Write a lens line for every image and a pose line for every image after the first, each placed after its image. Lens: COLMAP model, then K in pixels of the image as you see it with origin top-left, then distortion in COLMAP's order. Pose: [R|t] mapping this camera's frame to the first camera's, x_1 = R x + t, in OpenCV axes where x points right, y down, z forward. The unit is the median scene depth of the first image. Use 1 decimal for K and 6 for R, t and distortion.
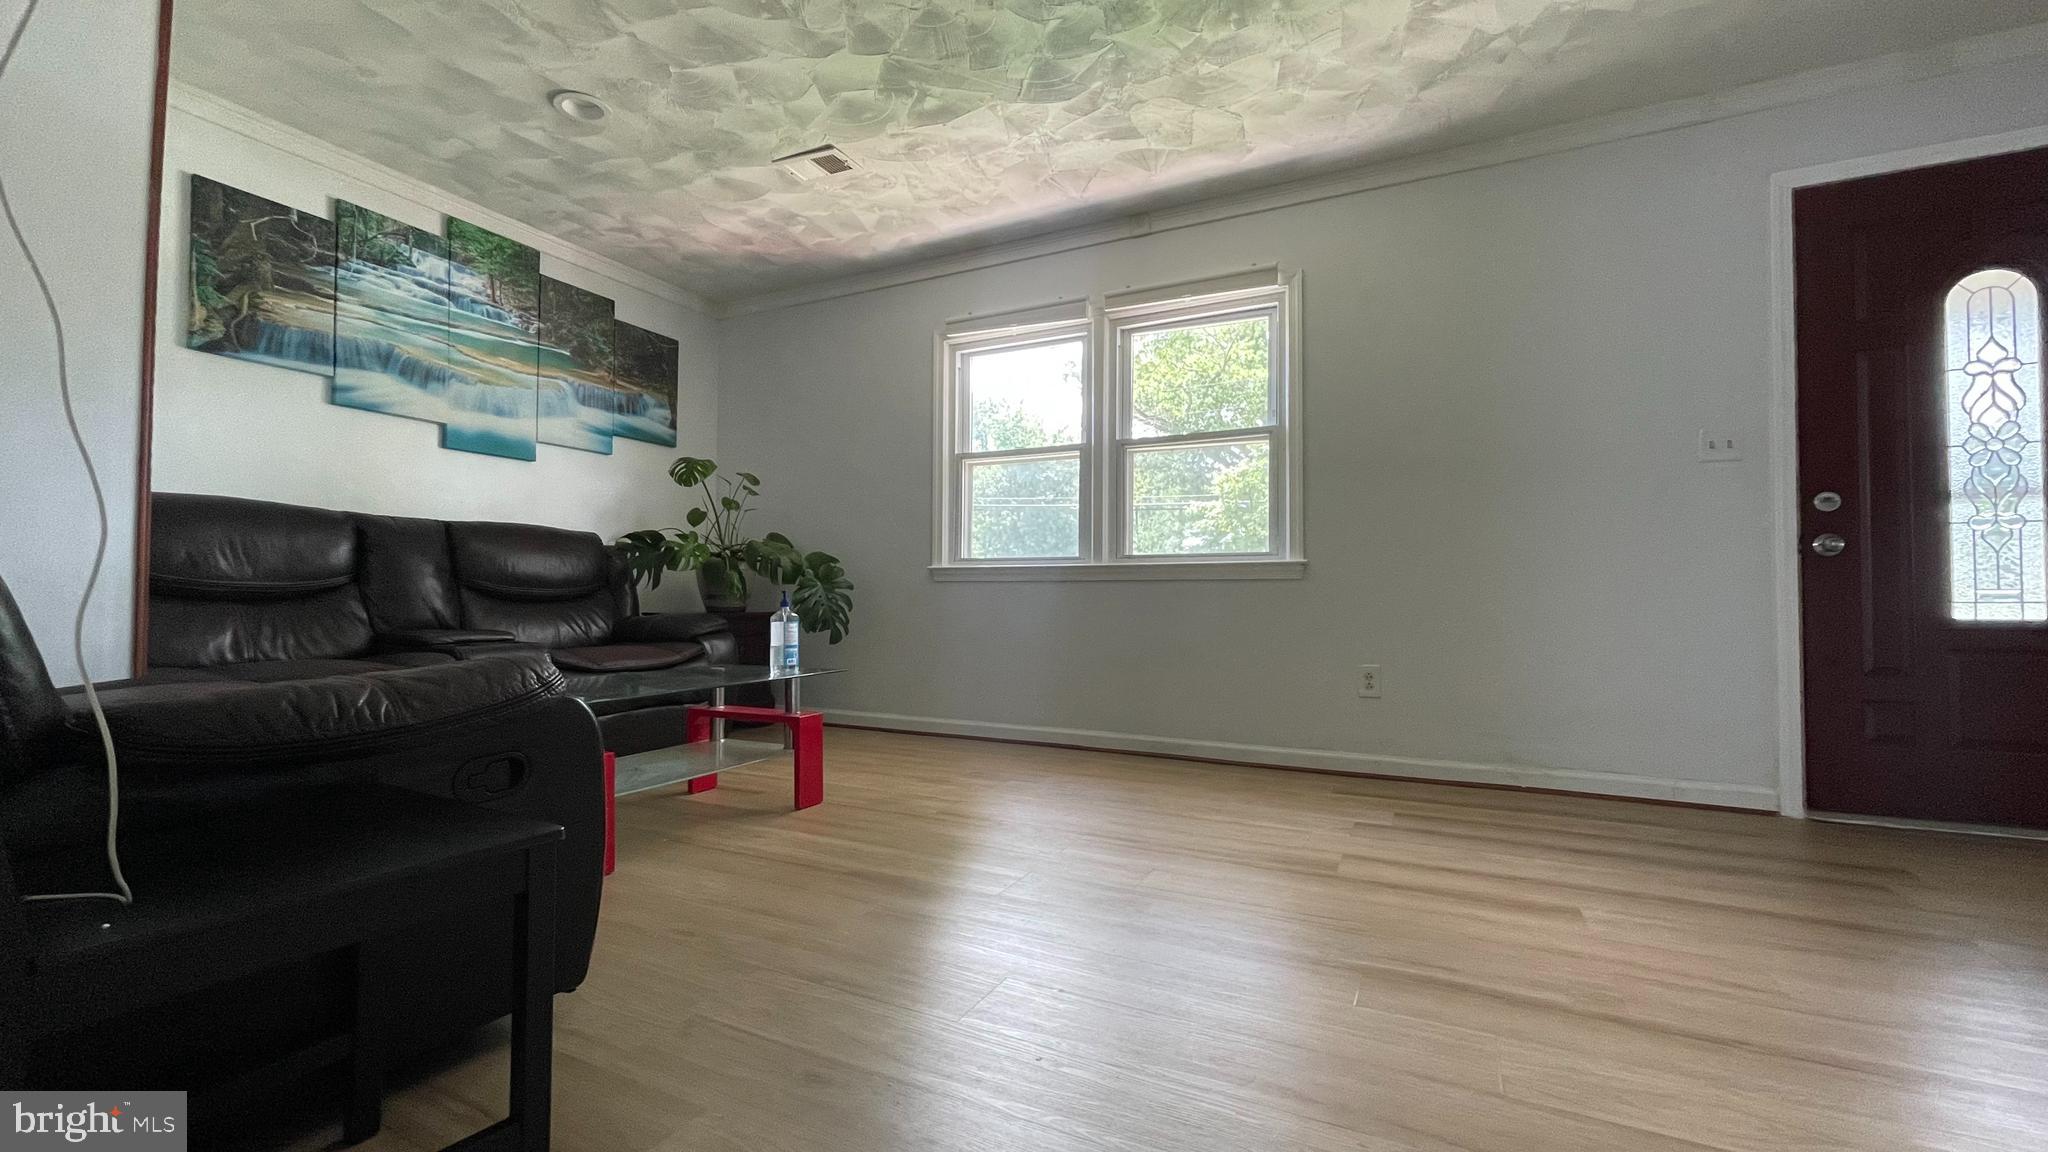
lens RADIAL K [[826.1, 0, 1022.0], [0, 826.1, 575.9], [0, 0, 1]] dist [-0.000329, -0.000935]
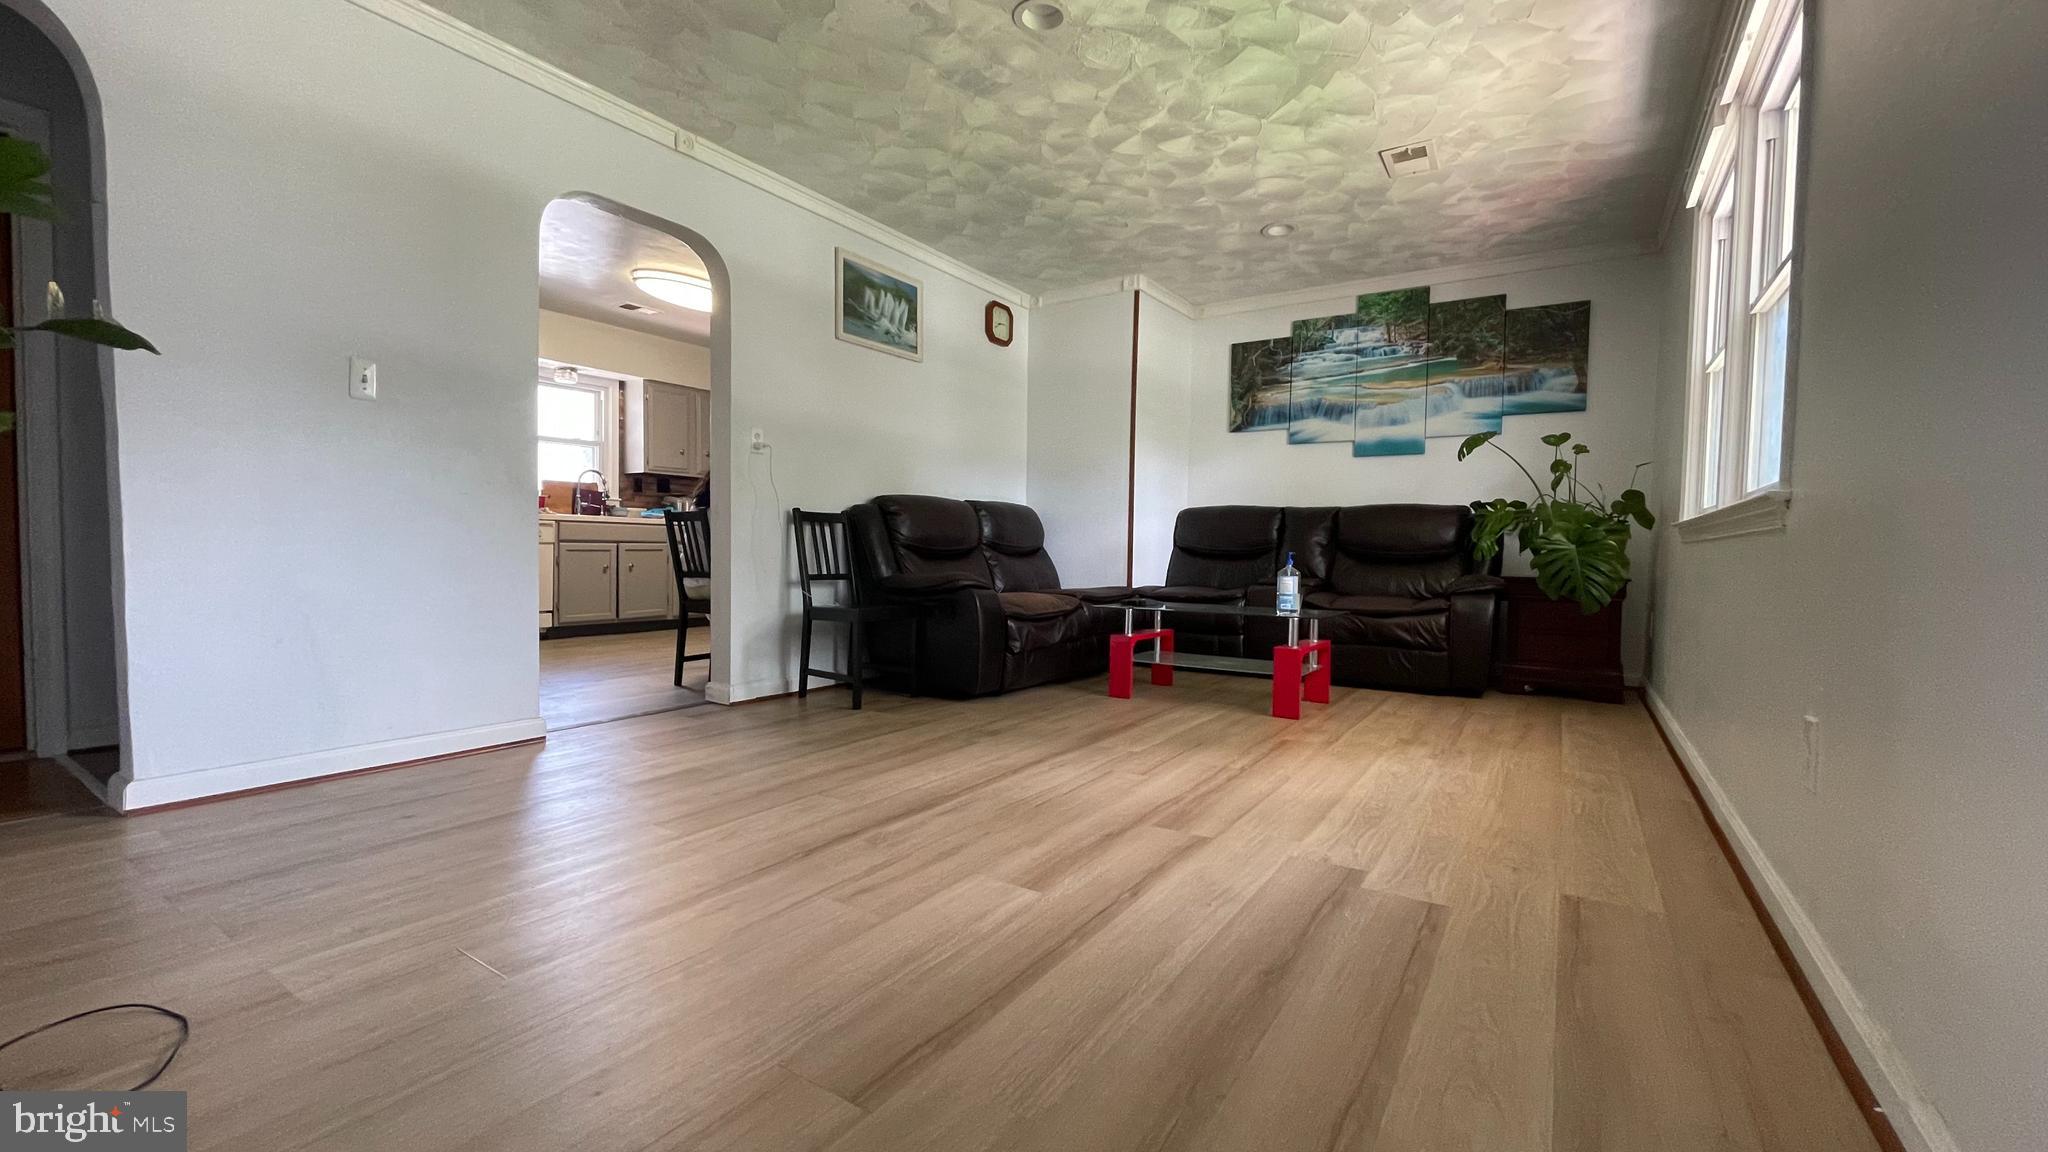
lens RADIAL K [[826.1, 0, 1019.5], [0, 826.1, 581.7], [0, 0, 1]] dist [-0.000329, -0.000935]
pose [[-0.121637, 0.033045, -0.992024, 0.826214], [0.009054, 0.999441, 0.032182, 0.014507], [0.992533, -0.005068, -0.121868, 0.570418]]
